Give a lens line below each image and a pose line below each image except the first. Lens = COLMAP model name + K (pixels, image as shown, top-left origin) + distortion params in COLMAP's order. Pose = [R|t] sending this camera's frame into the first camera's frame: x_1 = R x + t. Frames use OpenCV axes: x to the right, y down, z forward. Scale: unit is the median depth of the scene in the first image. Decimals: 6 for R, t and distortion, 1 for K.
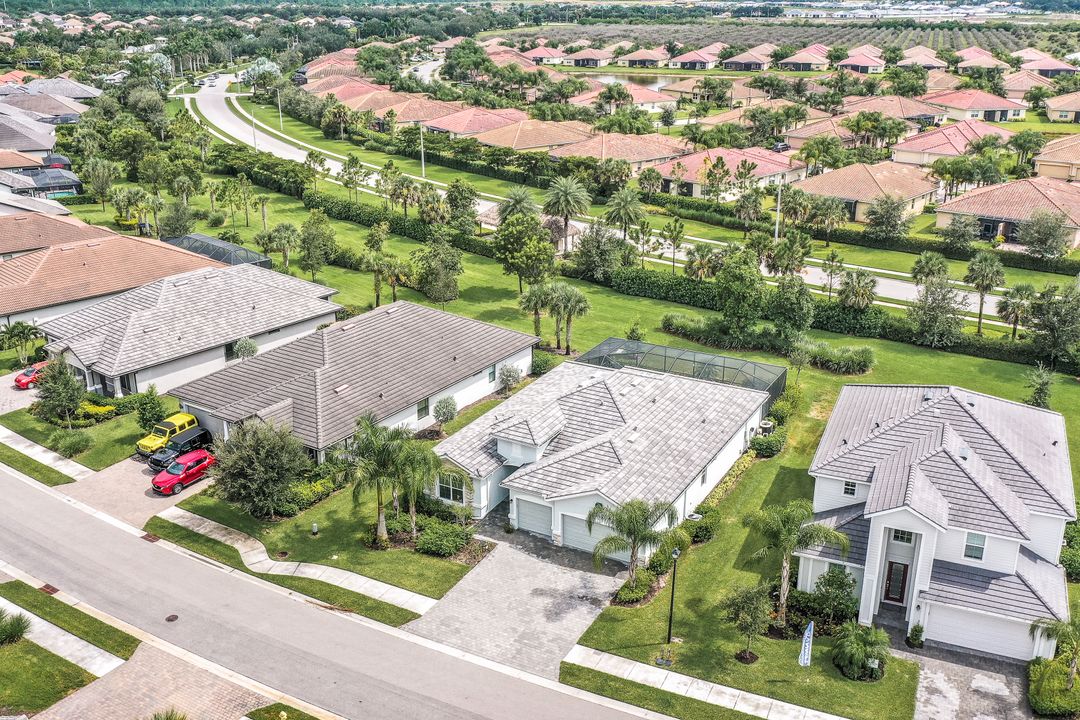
lens RADIAL K [[1014.1, 0, 540.0], [0, 1014.1, 360.0], [0, 0, 1]] dist [-0.005432, -0.000481]
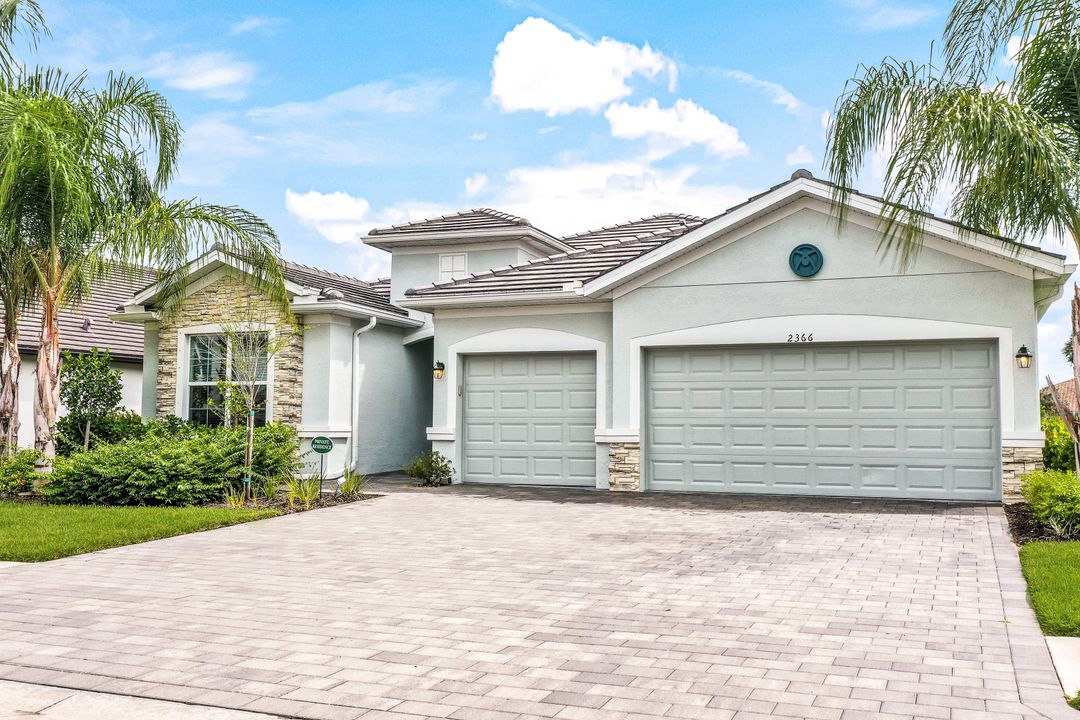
lens RADIAL K [[1022.3, 0, 534.8], [0, 1022.3, 348.4], [0, 0, 1]] dist [-0.003221, 0.004966]
pose [[0.992867, 0.022669, 0.117048, -0.031728], [0.028805, 0.907058, -0.420018, 0.225533], [-0.115691, 0.420394, 0.899936, 0.666652]]
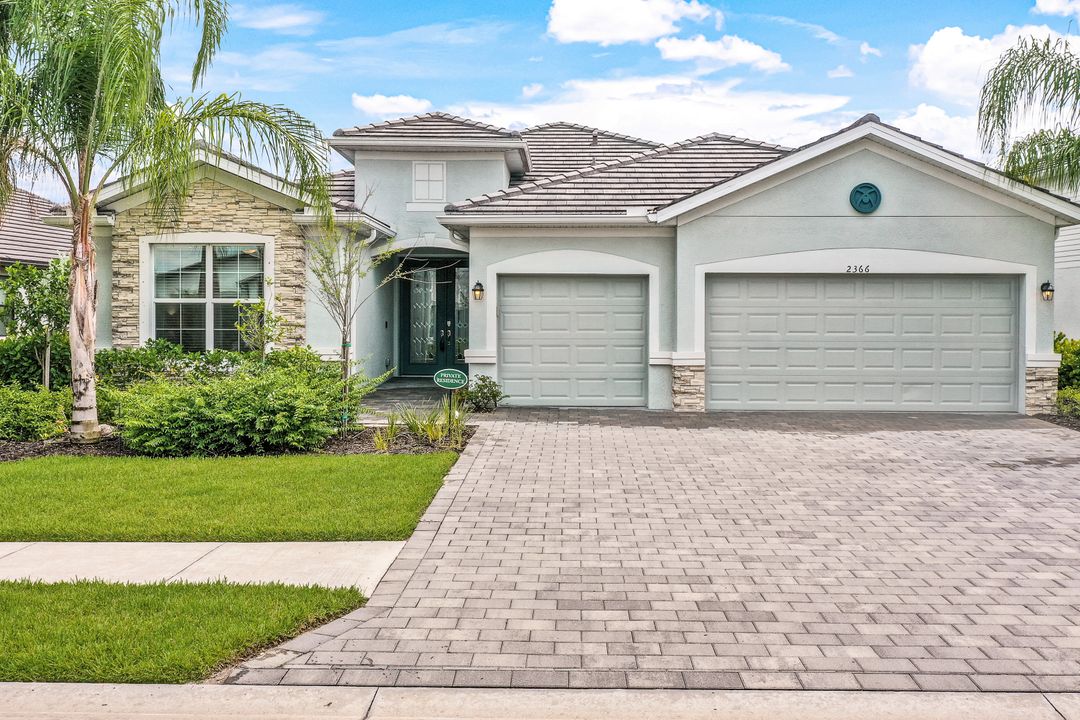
lens RADIAL K [[1027.1, 0, 537.4], [0, 1027.1, 316.0], [0, 0, 1]] dist [0.002064, -0.003769]
pose [[0.888279, 0.008681, 0.459221, -0.124150], [0.151568, 0.938274, -0.310917, 0.207611], [-0.433574, 0.345785, 0.832133, 0.691189]]
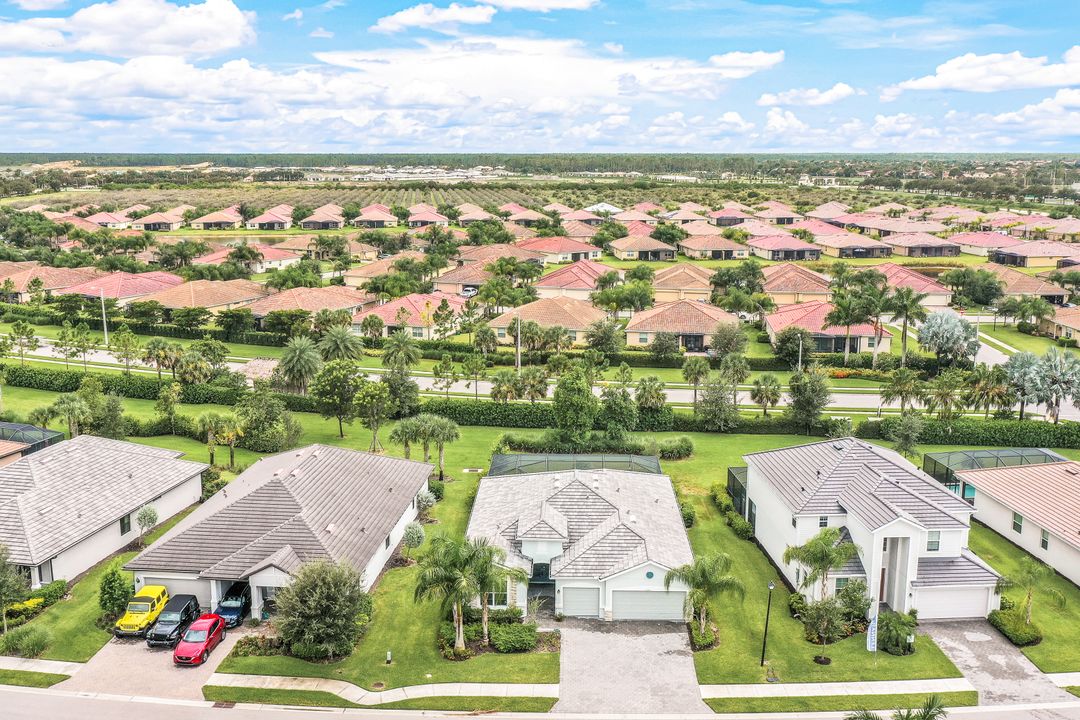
lens RADIAL K [[1022.3, 0, 534.8], [0, 1022.3, 348.4], [0, 0, 1]] dist [-0.003221, 0.004966]
pose [[0.889070, -0.084056, 0.449987, -0.478779], [0.156401, 0.979621, -0.126024, 0.013542], [-0.430224, 0.182422, 0.884098, -0.026526]]
